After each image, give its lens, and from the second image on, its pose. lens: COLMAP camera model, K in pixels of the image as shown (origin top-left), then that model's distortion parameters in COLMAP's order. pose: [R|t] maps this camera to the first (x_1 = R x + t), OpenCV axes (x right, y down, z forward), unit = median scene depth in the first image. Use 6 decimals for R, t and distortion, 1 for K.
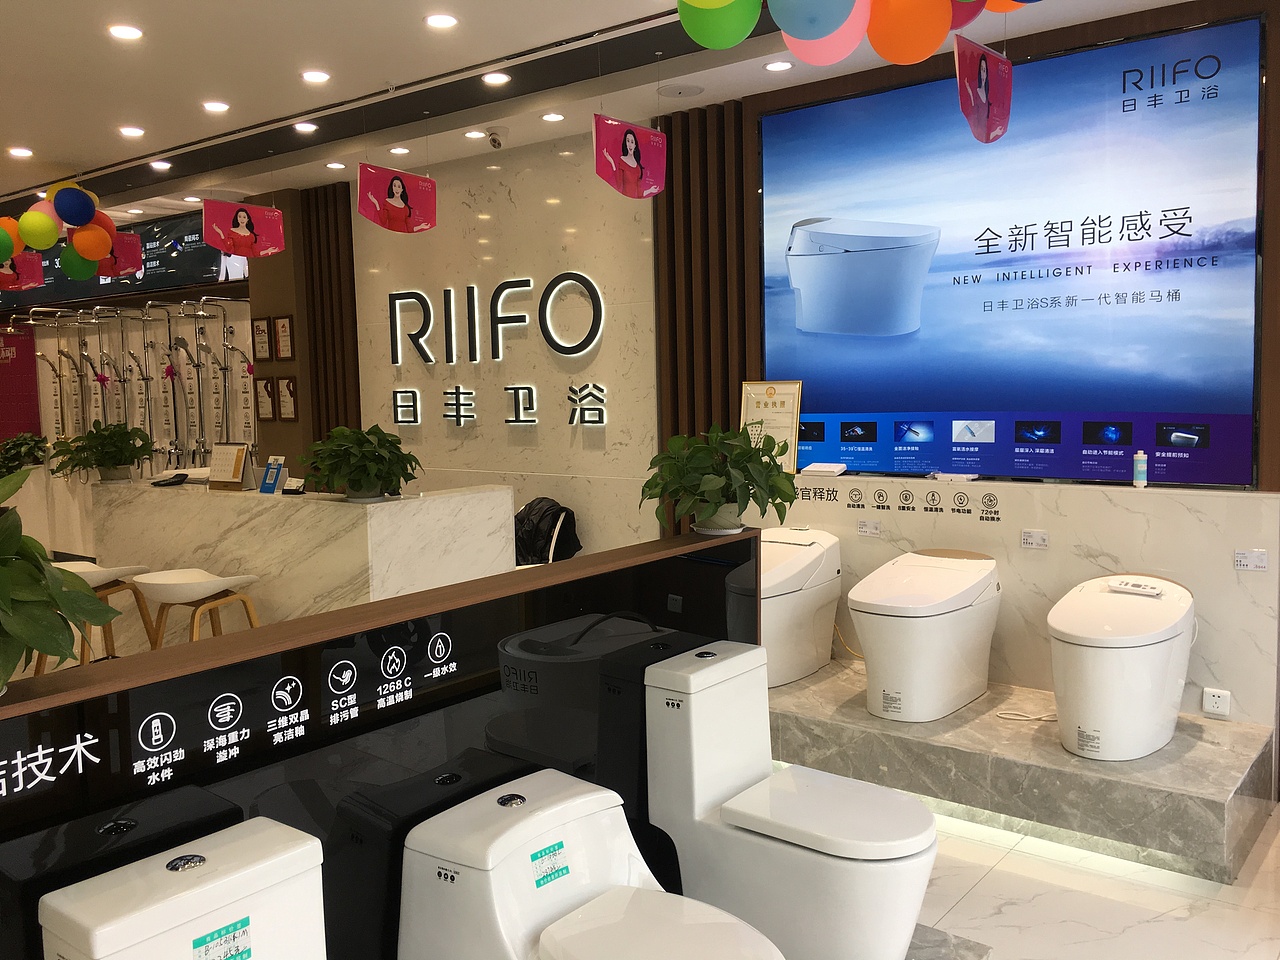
lens RADIAL K [[1086.0, 0, 642.6], [0, 1086.0, 466.9], [0, 0, 1]] dist [0.081895, -0.110557]
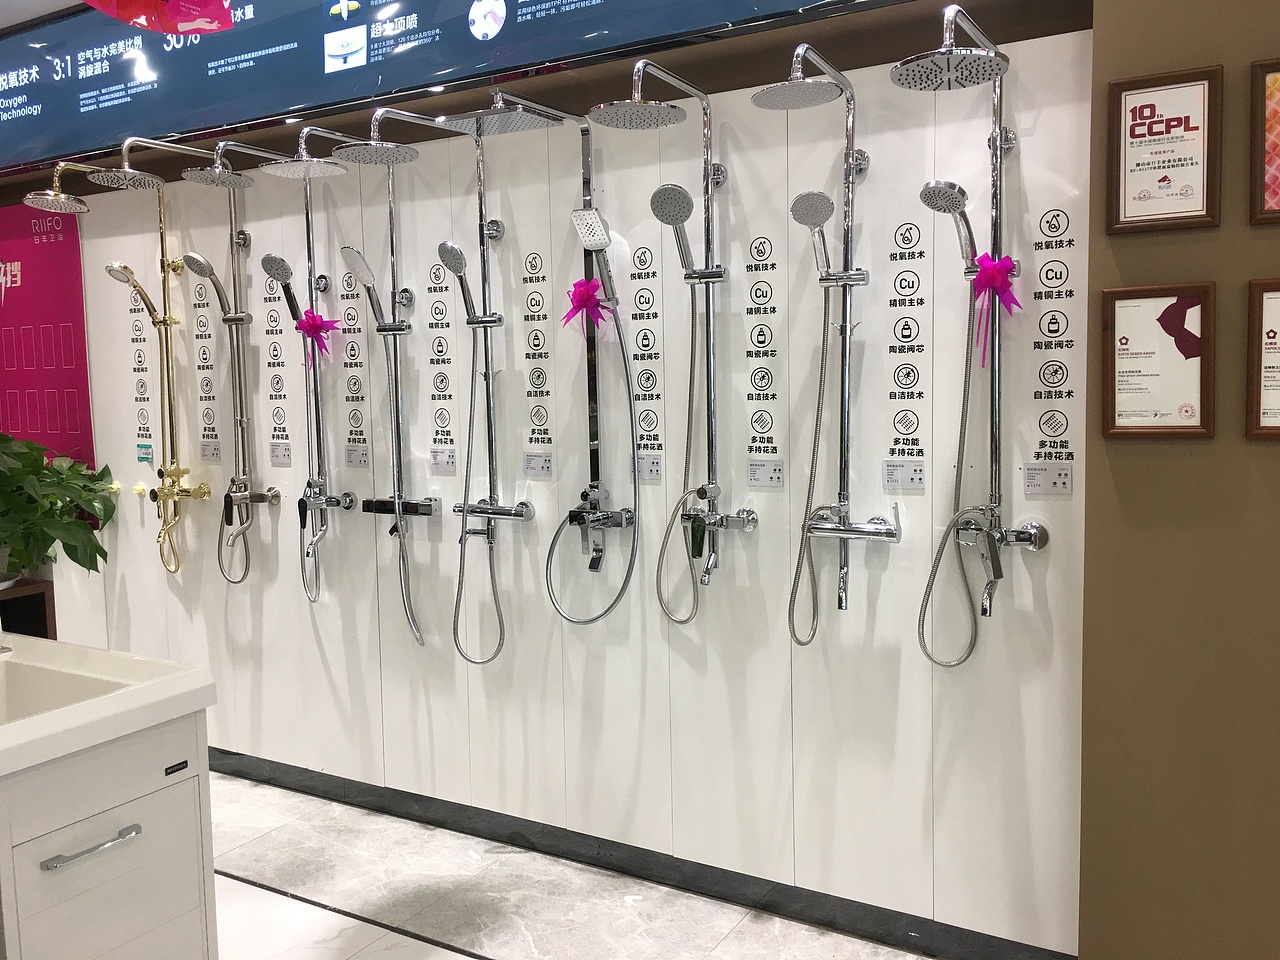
lens RADIAL K [[1086.0, 0, 634.4], [0, 1086.0, 473.7], [0, 0, 1]] dist [0.081895, -0.110557]
pose [[0.992567, -0.009182, 0.121356, -0.777059], [0.008015, 0.999917, 0.010100, -0.054712], [-0.121438, -0.009052, 0.992558, 1.090074]]
